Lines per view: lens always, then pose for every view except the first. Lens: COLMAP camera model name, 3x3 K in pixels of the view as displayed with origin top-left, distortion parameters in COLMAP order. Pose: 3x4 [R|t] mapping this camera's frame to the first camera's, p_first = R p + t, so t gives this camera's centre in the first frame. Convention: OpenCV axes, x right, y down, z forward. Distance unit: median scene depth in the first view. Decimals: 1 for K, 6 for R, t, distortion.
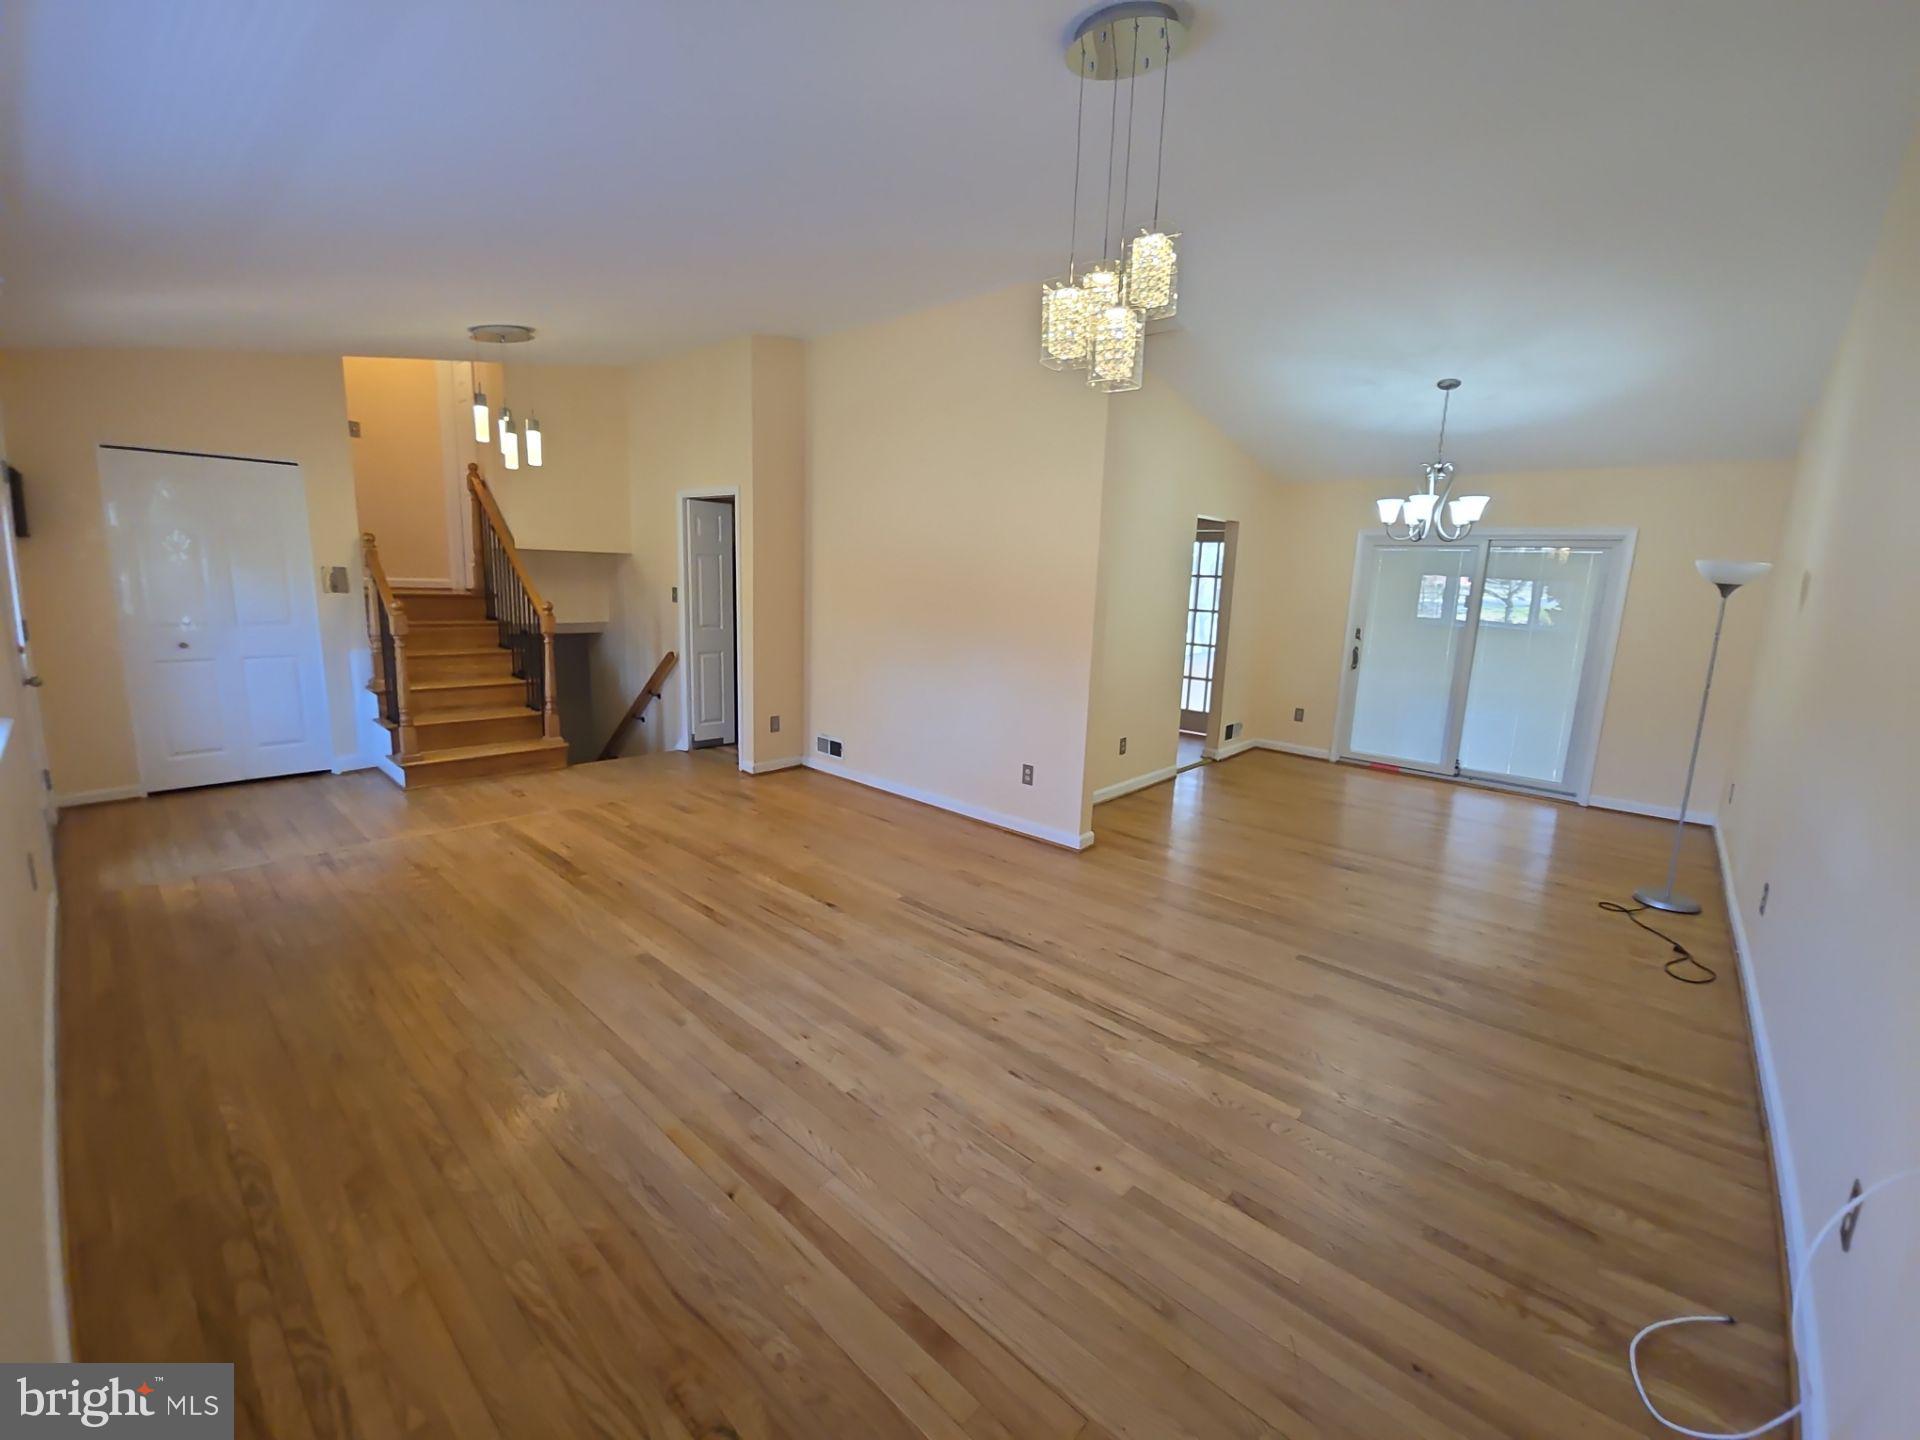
lens RADIAL K [[790.1, 0, 965.0], [0, 790.1, 716.1], [0, 0, 1]] dist [-0.000937, 0.000013]
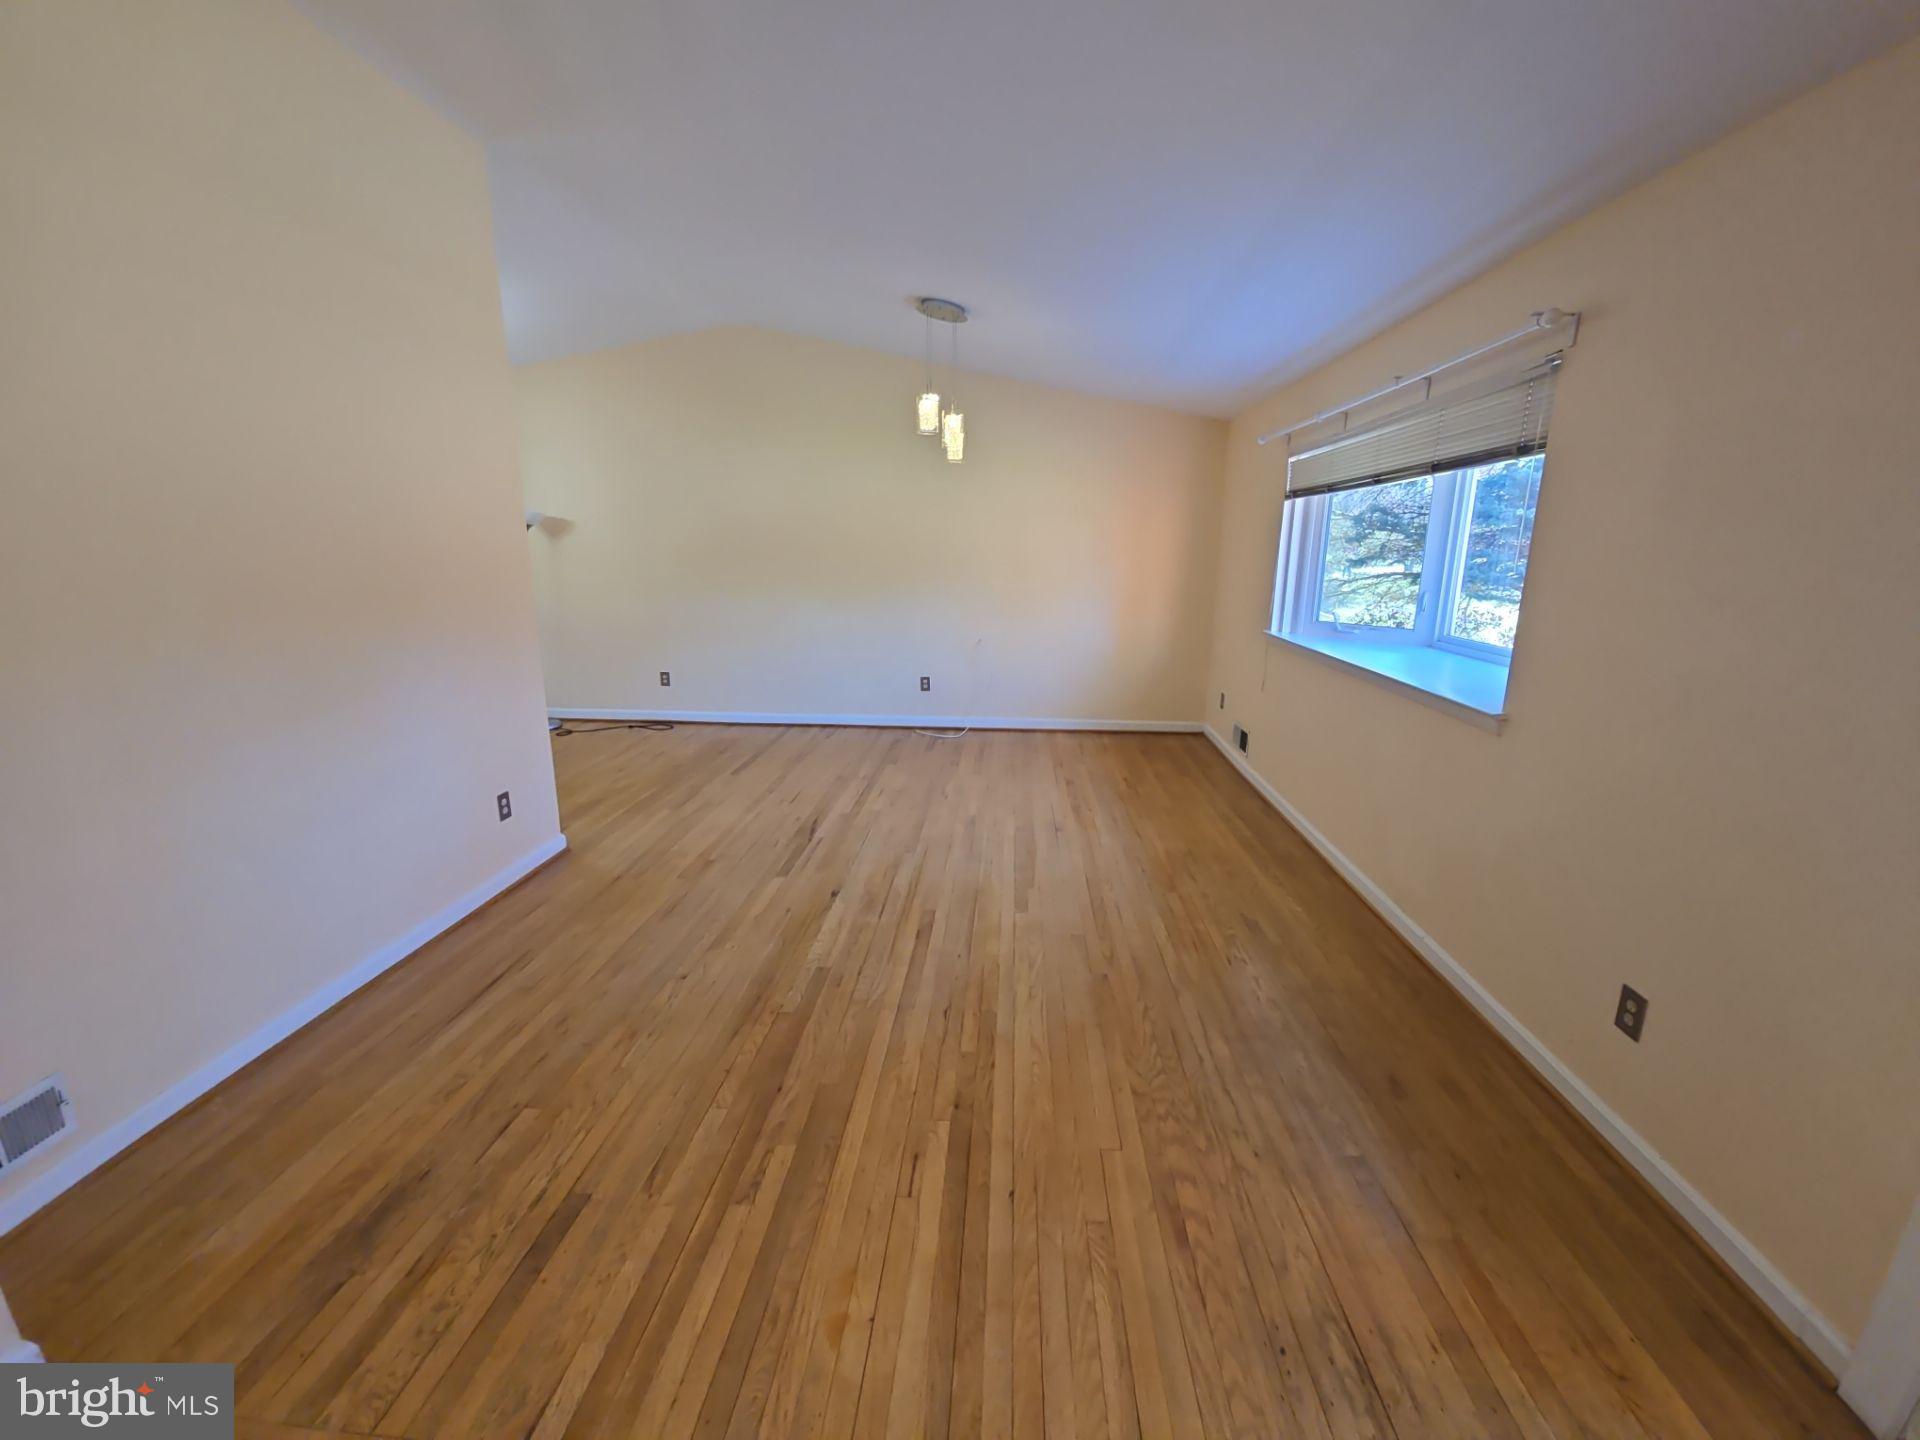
lens RADIAL K [[790.1, 0, 962.2], [0, 790.1, 720.0], [0, 0, 1]] dist [-0.000937, 0.000013]
pose [[-0.624921, -0.219283, 0.749259, -0.979304], [0.095613, 0.931019, 0.352225, -0.301274], [-0.774811, 0.291751, -0.560847, 1.392900]]
